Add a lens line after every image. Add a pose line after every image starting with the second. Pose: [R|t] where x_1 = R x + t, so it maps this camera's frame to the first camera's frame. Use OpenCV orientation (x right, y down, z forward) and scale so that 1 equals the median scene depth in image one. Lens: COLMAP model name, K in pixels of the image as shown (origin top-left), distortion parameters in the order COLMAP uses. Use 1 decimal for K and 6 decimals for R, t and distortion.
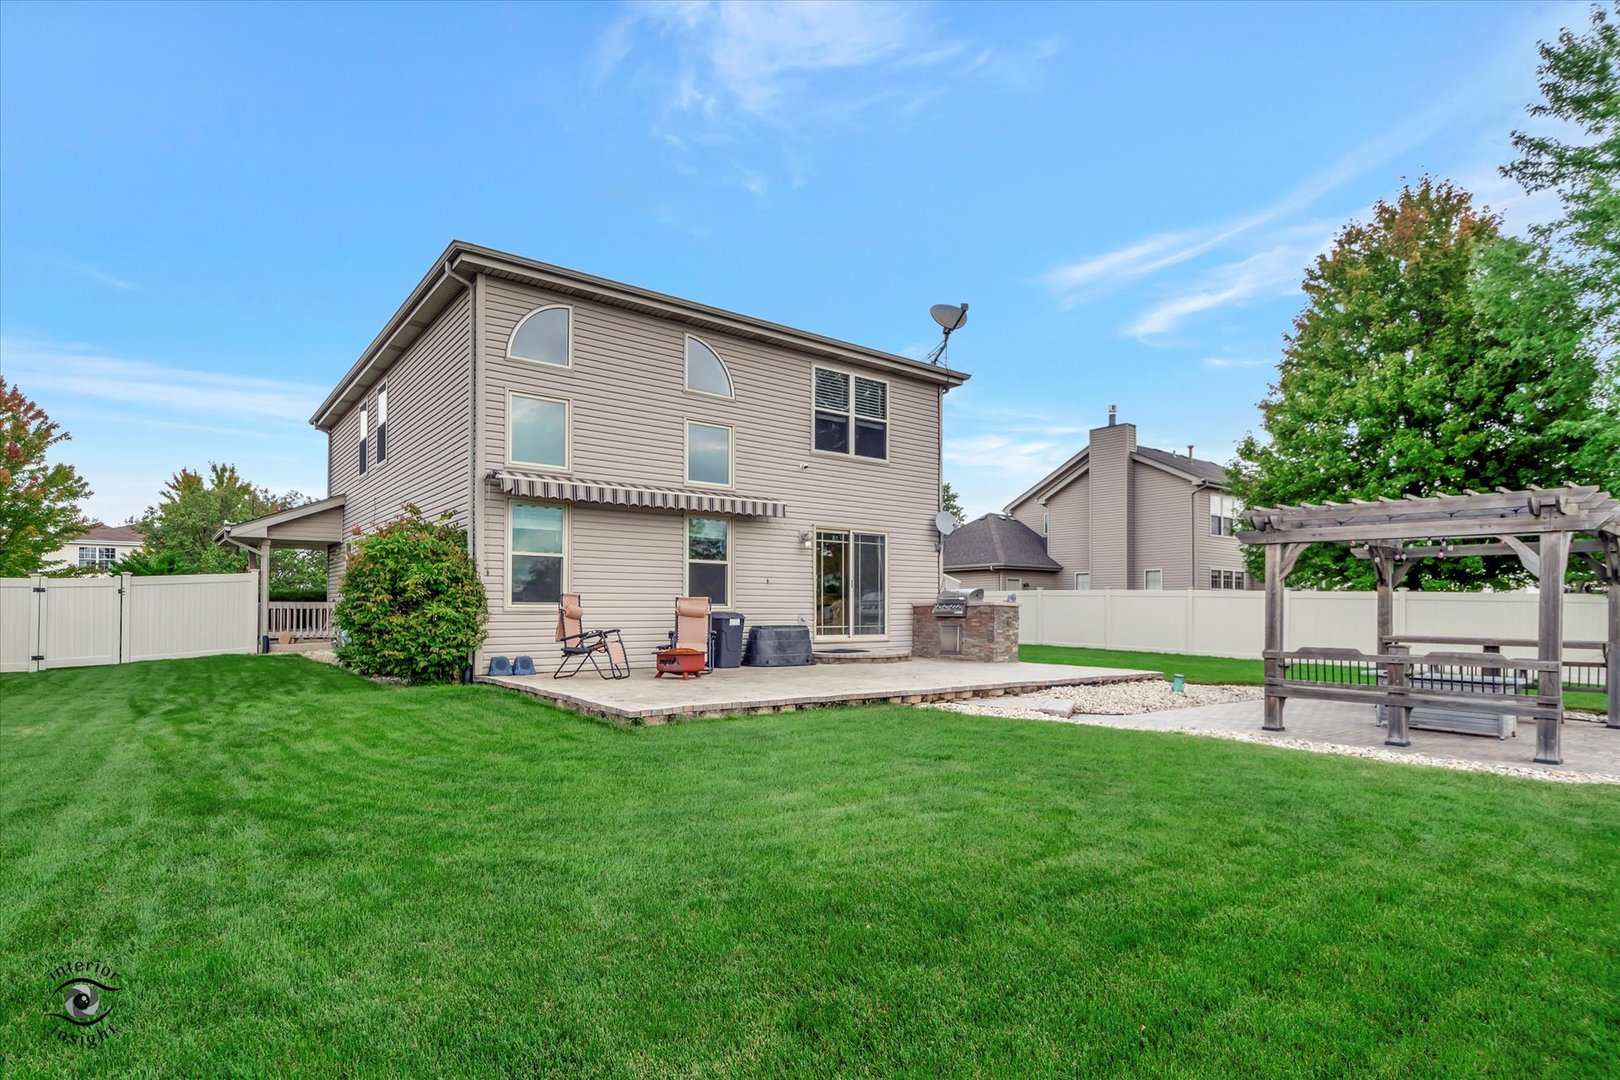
lens RADIAL K [[1285.7, 0, 810.0], [0, 1285.7, 540.0], [0, 0, 1]] dist [0.036263, 0.003256]
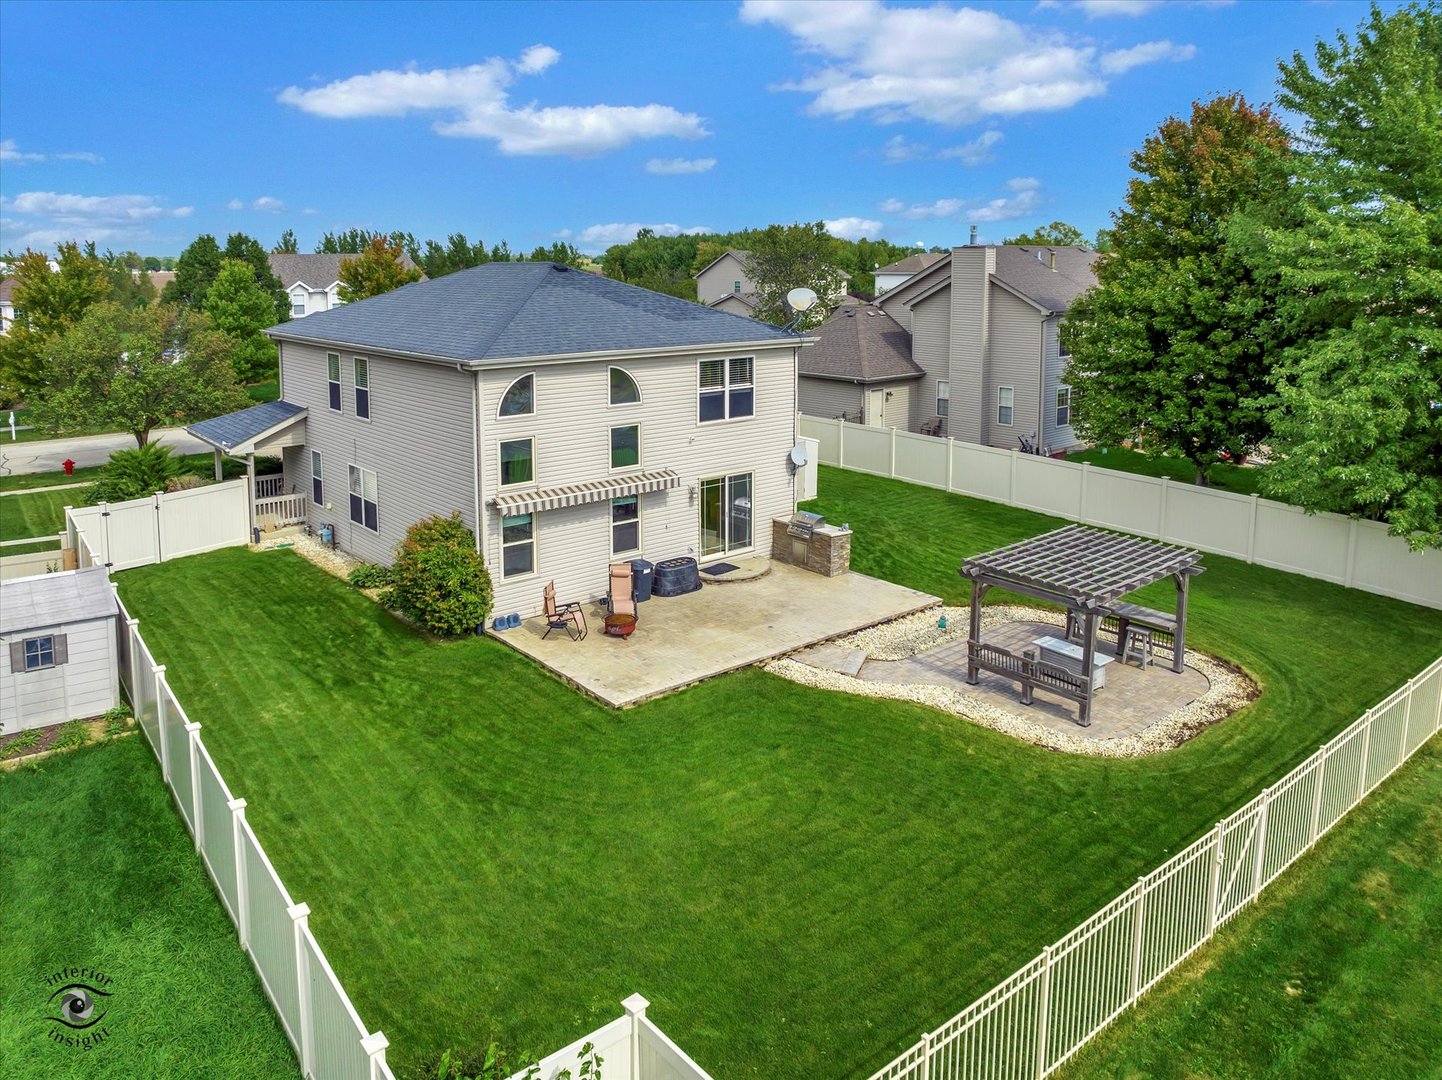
lens RADIAL K [[1421.9, 0, 721.0], [0, 1421.9, 540.0], [0, 0, 1]] dist [-0.023321, -0.005478]
pose [[0.999424, -0.008715, 0.032806, -0.024111], [0.002181, 0.980970, 0.194146, -0.245414], [-0.033874, -0.193962, 0.980424, -0.488834]]
